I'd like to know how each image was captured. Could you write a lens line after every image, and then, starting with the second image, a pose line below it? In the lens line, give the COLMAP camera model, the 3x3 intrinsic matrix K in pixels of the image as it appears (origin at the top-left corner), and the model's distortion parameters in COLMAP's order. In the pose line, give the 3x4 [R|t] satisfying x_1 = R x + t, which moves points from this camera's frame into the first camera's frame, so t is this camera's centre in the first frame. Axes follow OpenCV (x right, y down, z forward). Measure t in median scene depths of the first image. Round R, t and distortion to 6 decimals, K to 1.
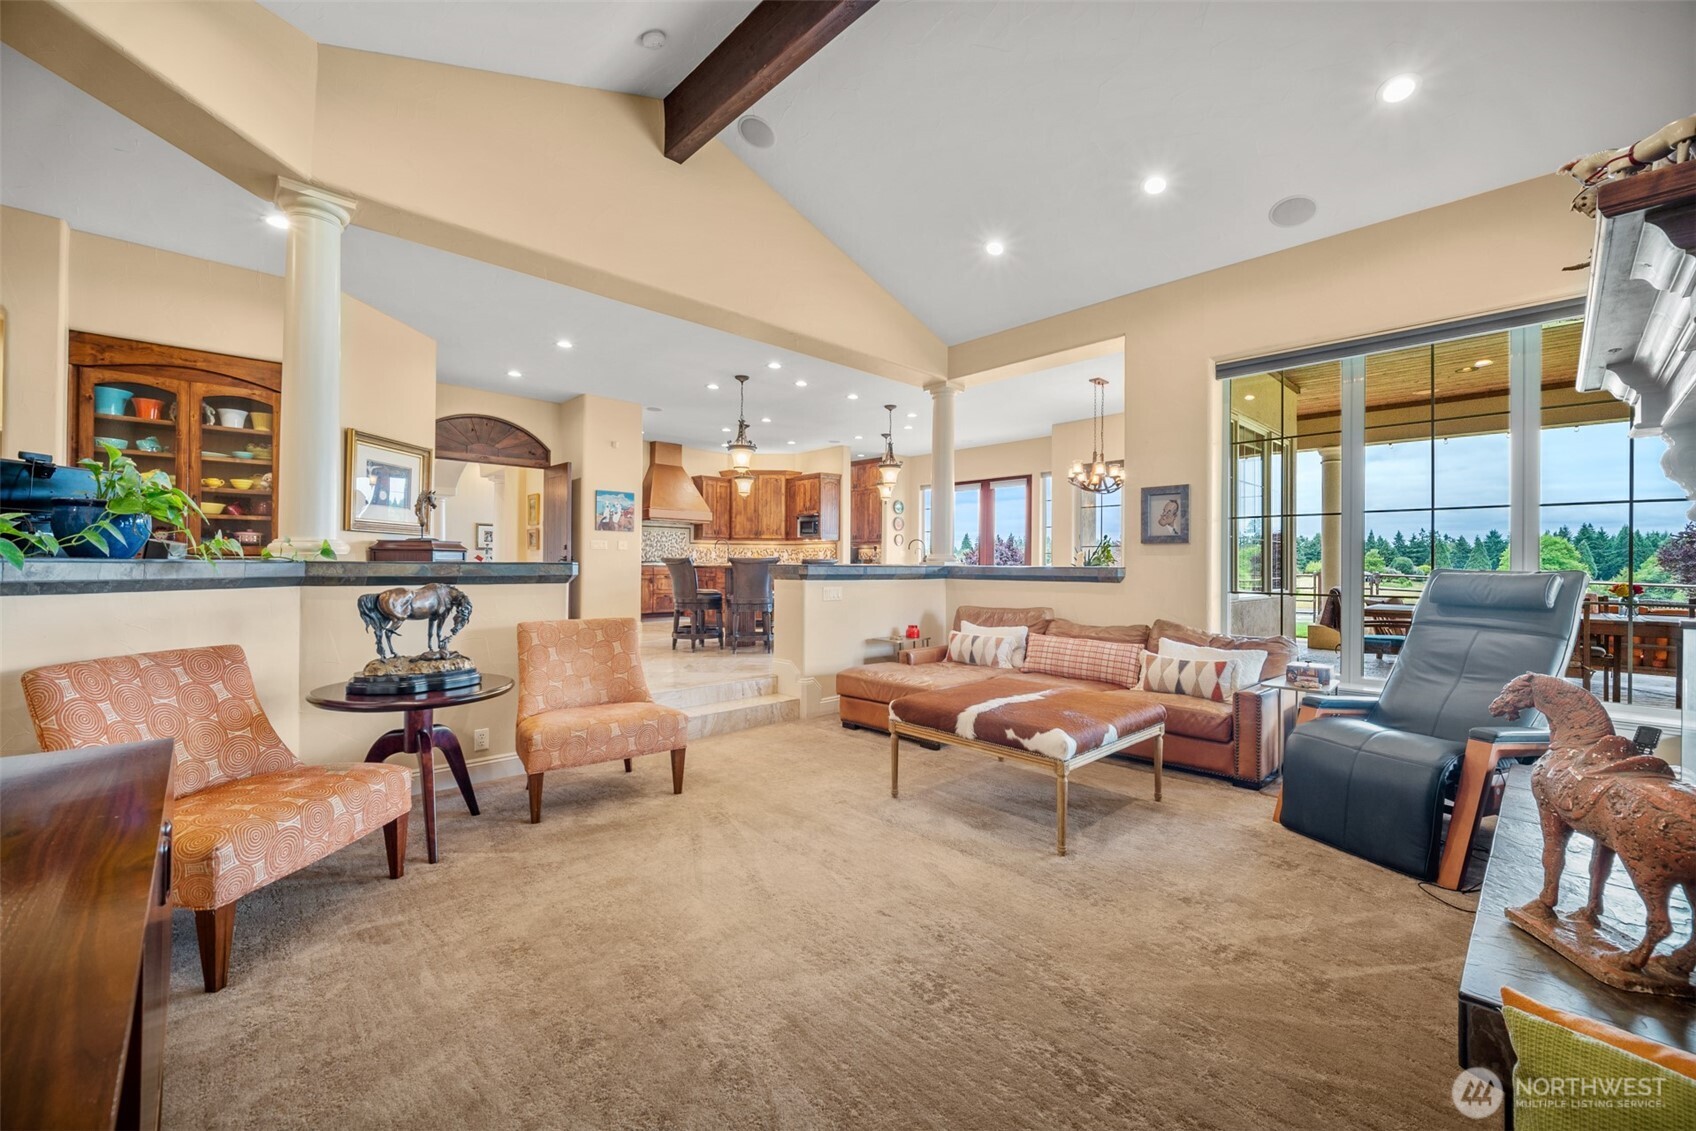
lens RADIAL K [[673.3, 0, 859.6], [0, 673.3, 563.8], [0, 0, 1]] dist [0.004416, 0.000621]
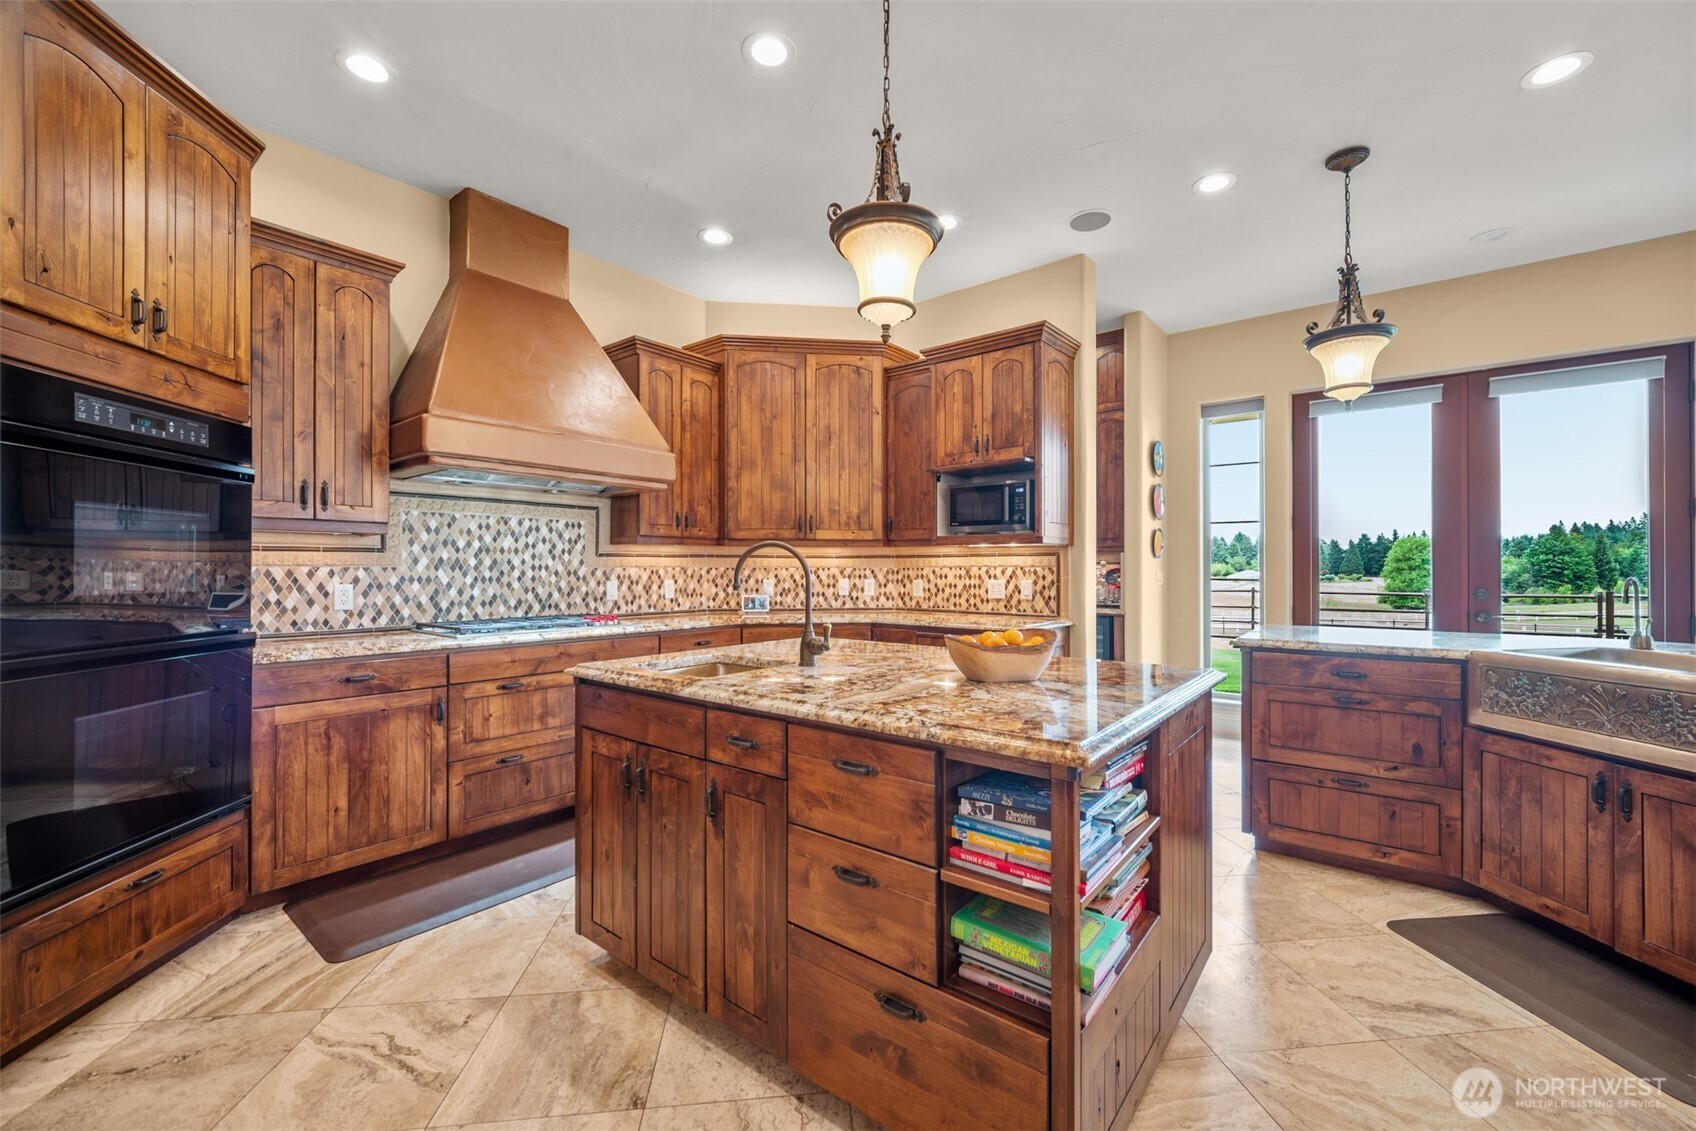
lens RADIAL K [[673.3, 0, 846.9], [0, 673.3, 567.2], [0, 0, 1]] dist [0.004416, 0.000621]
pose [[0.992973, -0.004218, 0.118265, -0.178209], [0.004112, 0.999991, 0.001145, -0.025379], [-0.118269, -0.000650, 0.992981, 0.691383]]
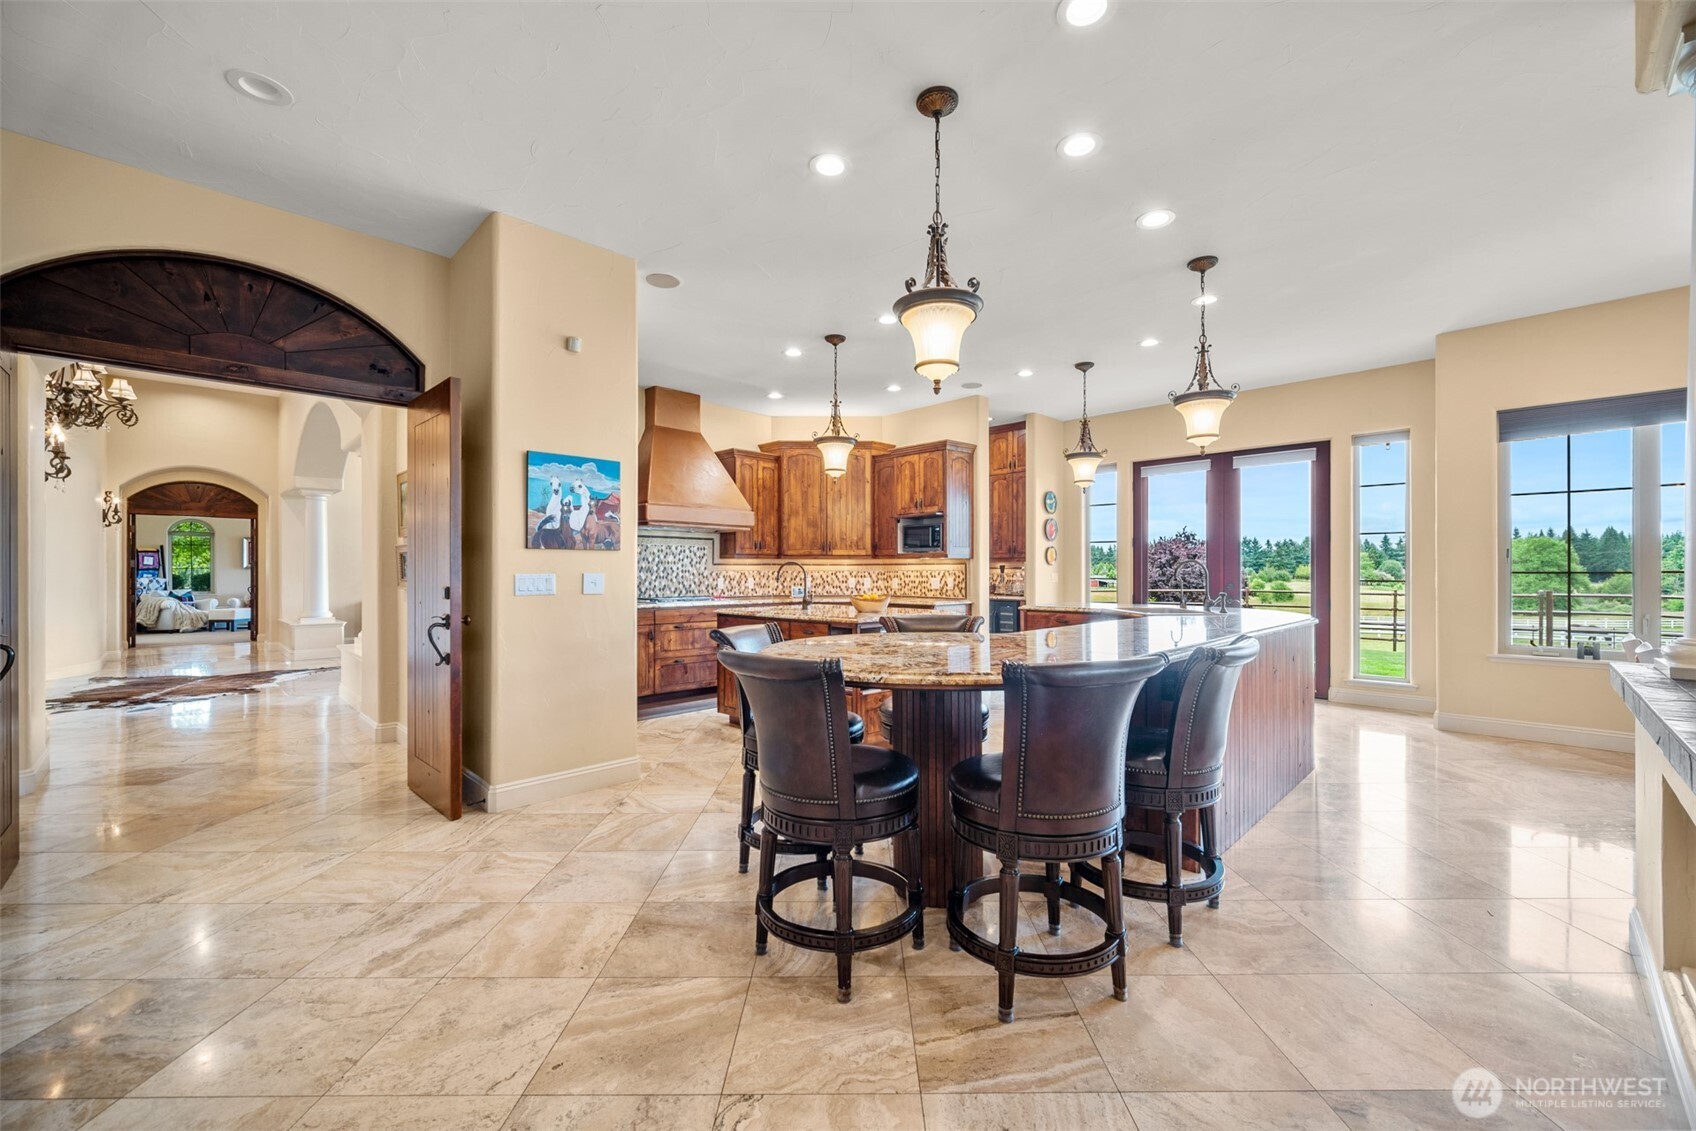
lens RADIAL K [[673.3, 0, 851.6], [0, 673.3, 571.9], [0, 0, 1]] dist [0.004416, 0.000621]
pose [[0.999887, -0.005802, 0.013834, -0.143420], [0.005756, 0.999978, 0.003342, -0.026041], [-0.013853, -0.003262, 0.999899, 0.421434]]
